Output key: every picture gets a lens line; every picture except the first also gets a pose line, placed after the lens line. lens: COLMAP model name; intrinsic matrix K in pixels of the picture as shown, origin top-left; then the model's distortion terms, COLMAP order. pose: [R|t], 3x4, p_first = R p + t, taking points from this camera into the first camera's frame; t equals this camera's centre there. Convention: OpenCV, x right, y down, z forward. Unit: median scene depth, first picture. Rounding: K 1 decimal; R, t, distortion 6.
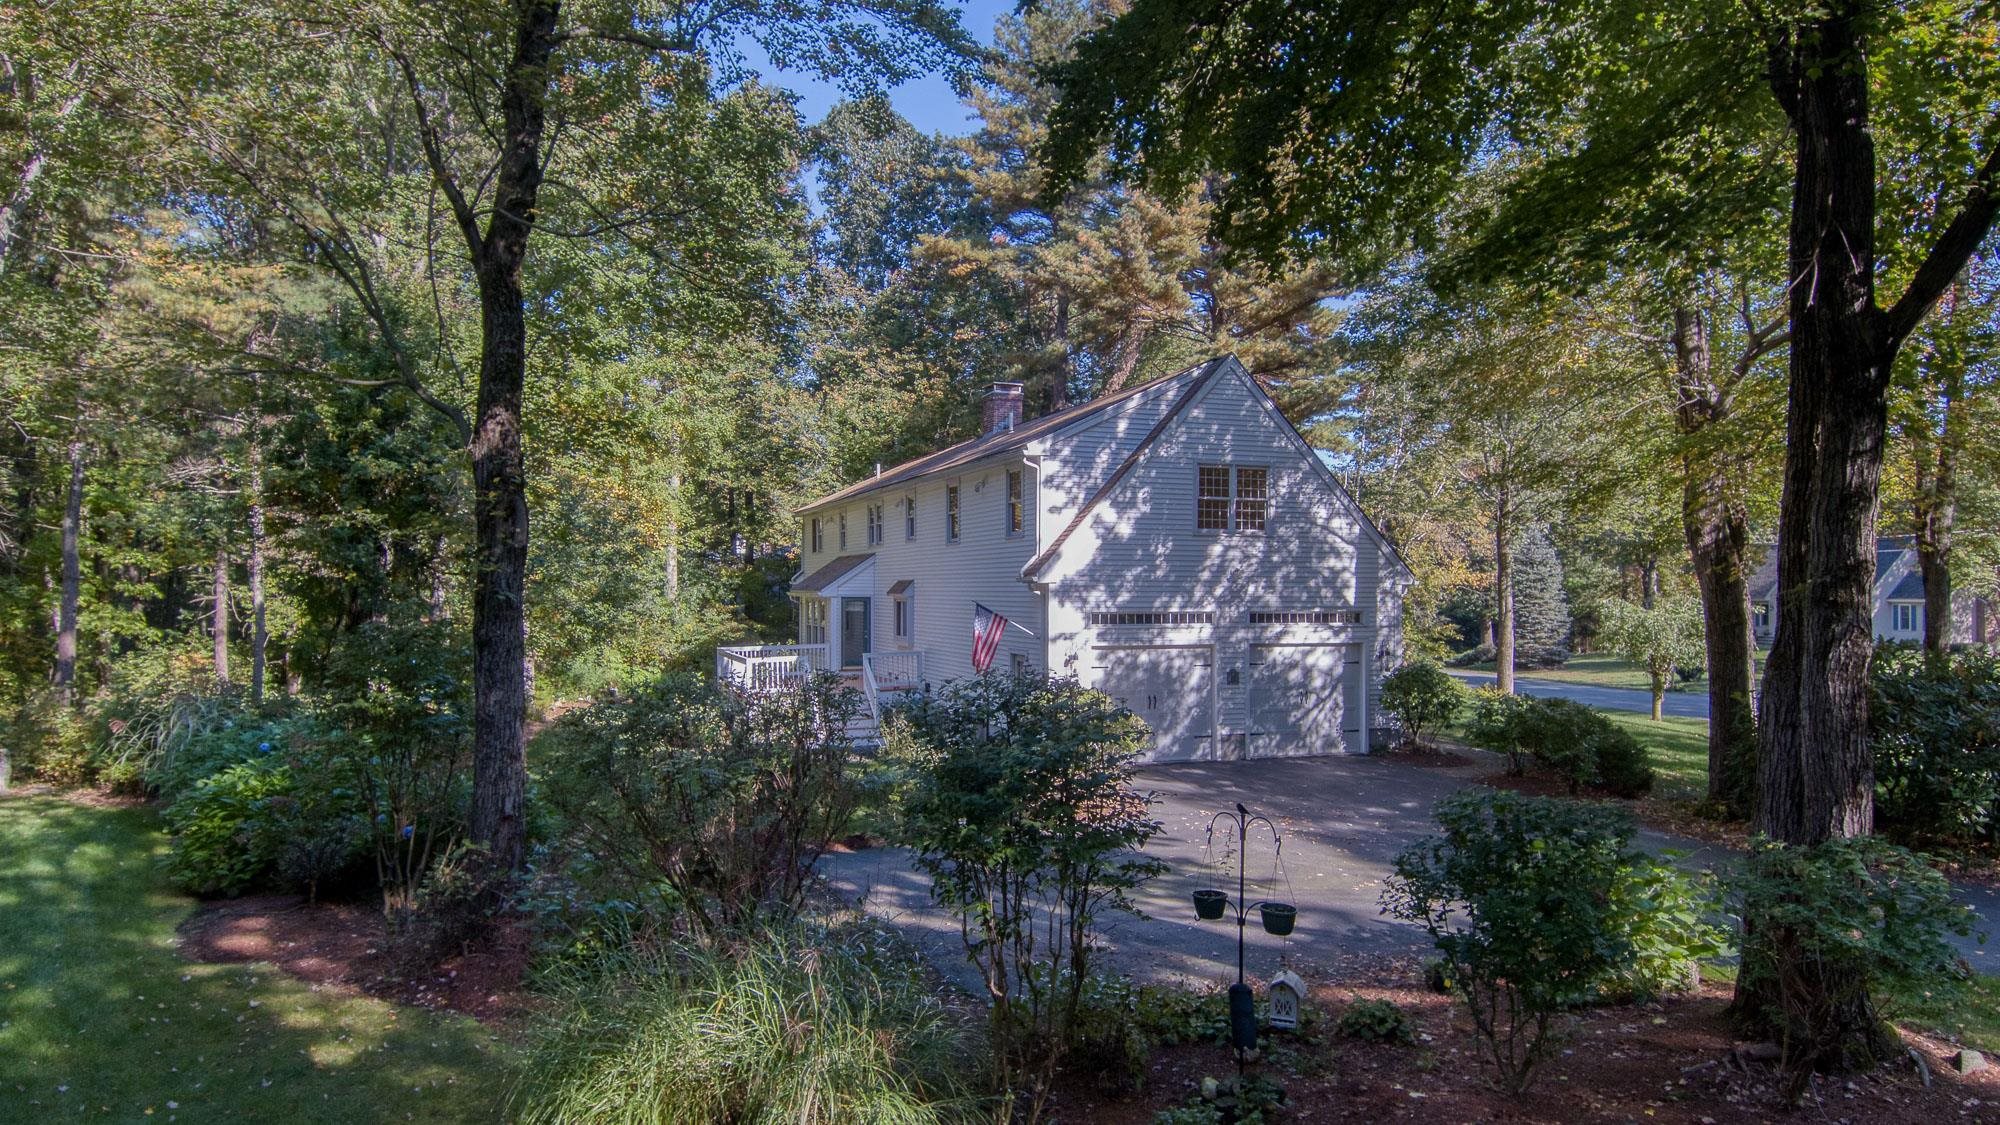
lens RADIAL K [[1353.3, 0, 974.6], [0, 1353.3, 568.2], [0, 0, 1]] dist [0.027207, -0.089929]
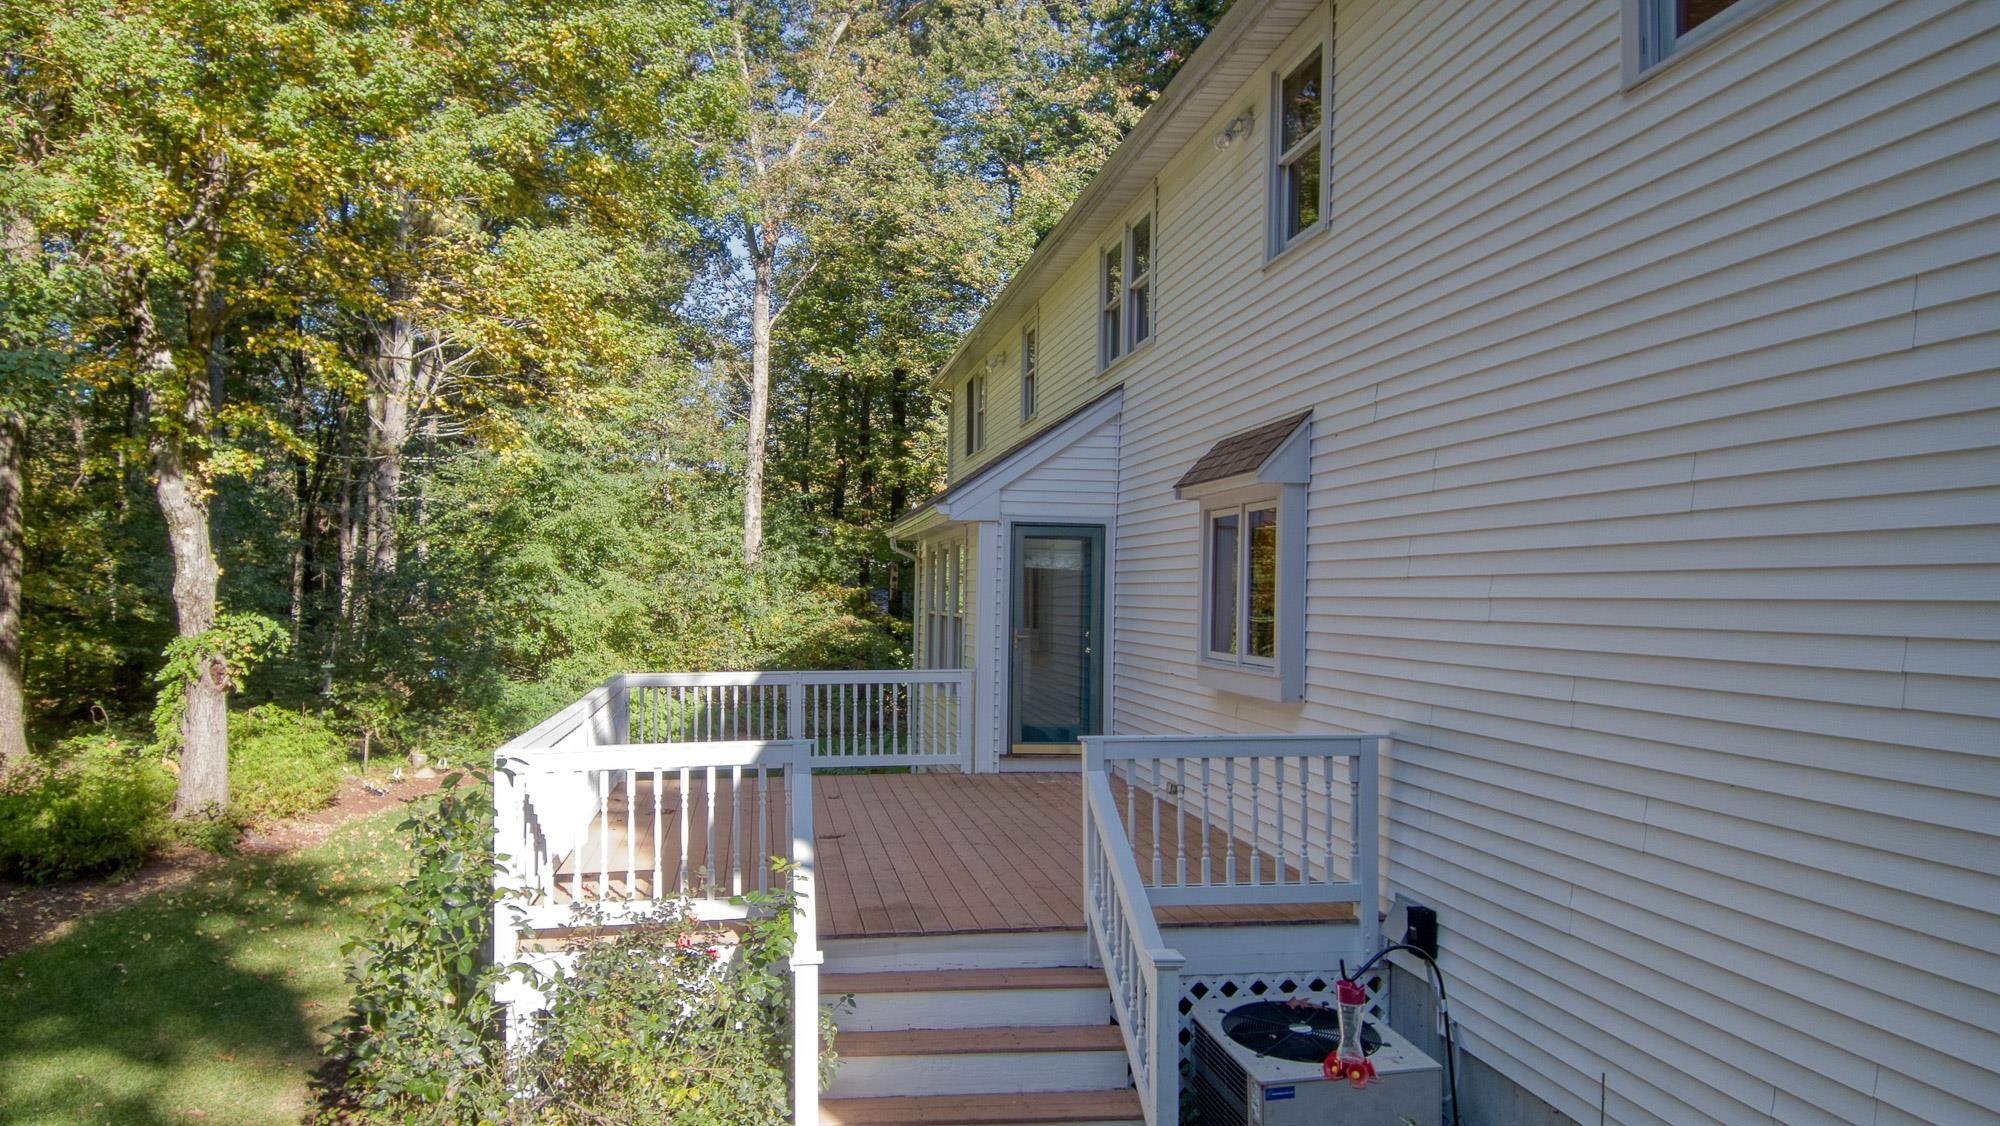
lens RADIAL K [[1353.3, 0, 974.6], [0, 1353.3, 568.7], [0, 0, 1]] dist [0.027207, -0.089929]
pose [[0.987824, 0.025867, -0.153412, -0.041596], [-0.027162, 0.999611, -0.006350, 0.024707], [0.153188, 0.010440, 0.988142, 0.488172]]
